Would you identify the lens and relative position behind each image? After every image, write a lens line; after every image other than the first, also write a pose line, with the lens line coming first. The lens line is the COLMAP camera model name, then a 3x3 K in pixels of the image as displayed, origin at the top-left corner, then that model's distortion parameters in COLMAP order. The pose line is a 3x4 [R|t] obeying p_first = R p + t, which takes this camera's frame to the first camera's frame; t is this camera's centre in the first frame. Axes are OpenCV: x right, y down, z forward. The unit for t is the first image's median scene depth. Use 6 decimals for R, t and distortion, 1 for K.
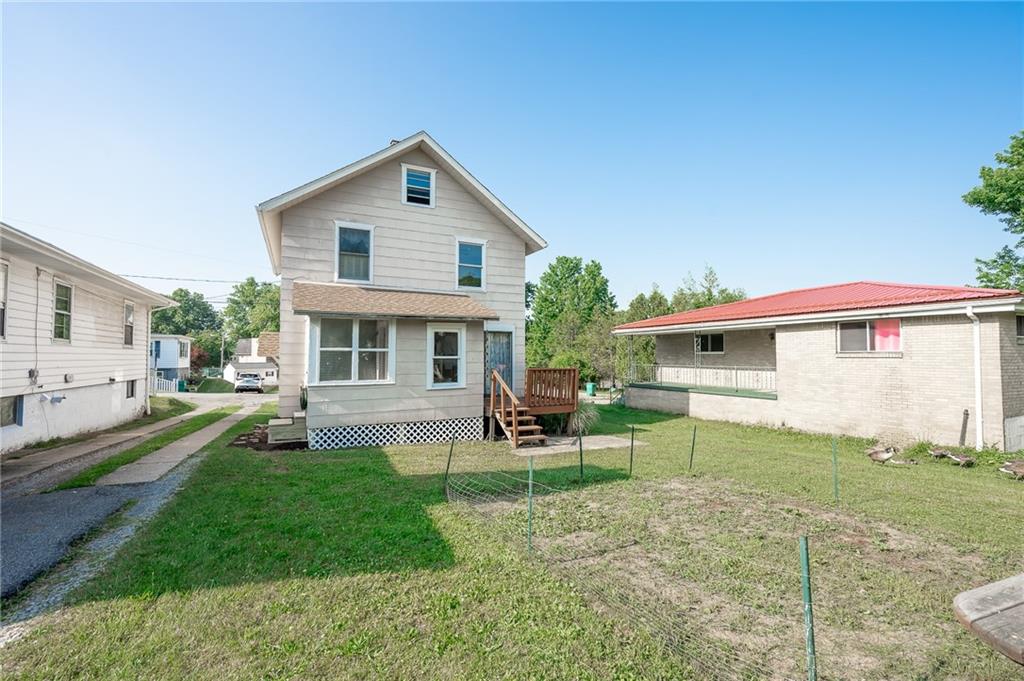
lens RADIAL K [[446.9, 0, 508.6], [0, 446.9, 341.4], [0, 0, 1]] dist [0.001117, -0.000228]
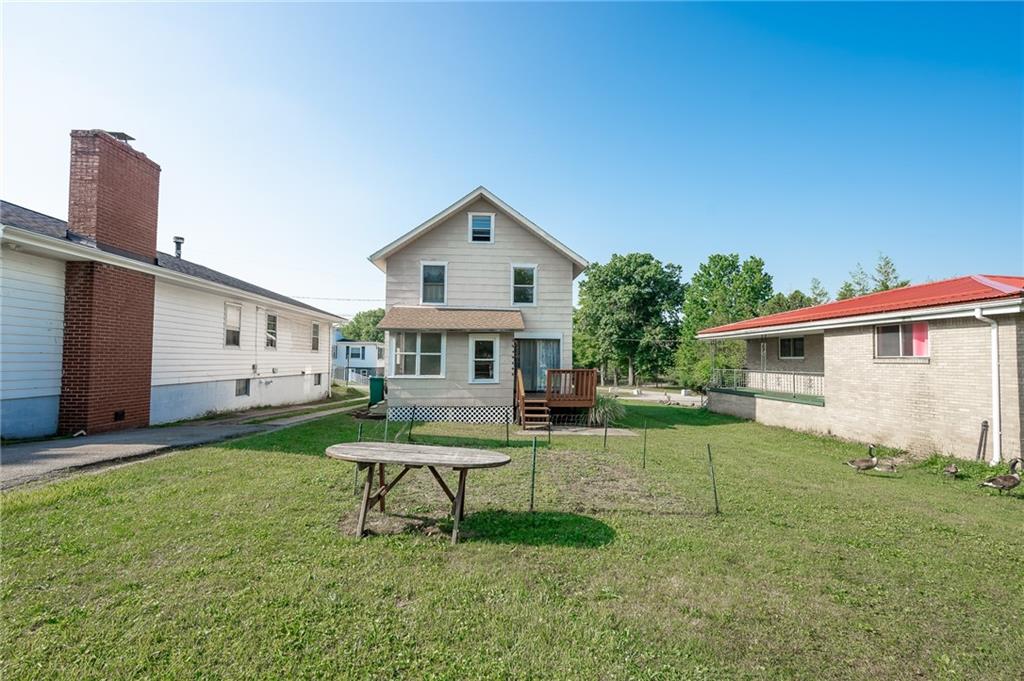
lens RADIAL K [[446.9, 0, 508.6], [0, 446.9, 341.4], [0, 0, 1]] dist [0.001117, -0.000228]
pose [[0.923848, -0.008351, -0.382667, 0.394669], [0.005104, 0.999942, -0.009500, -0.004988], [0.382725, 0.006824, 0.923837, -0.180226]]
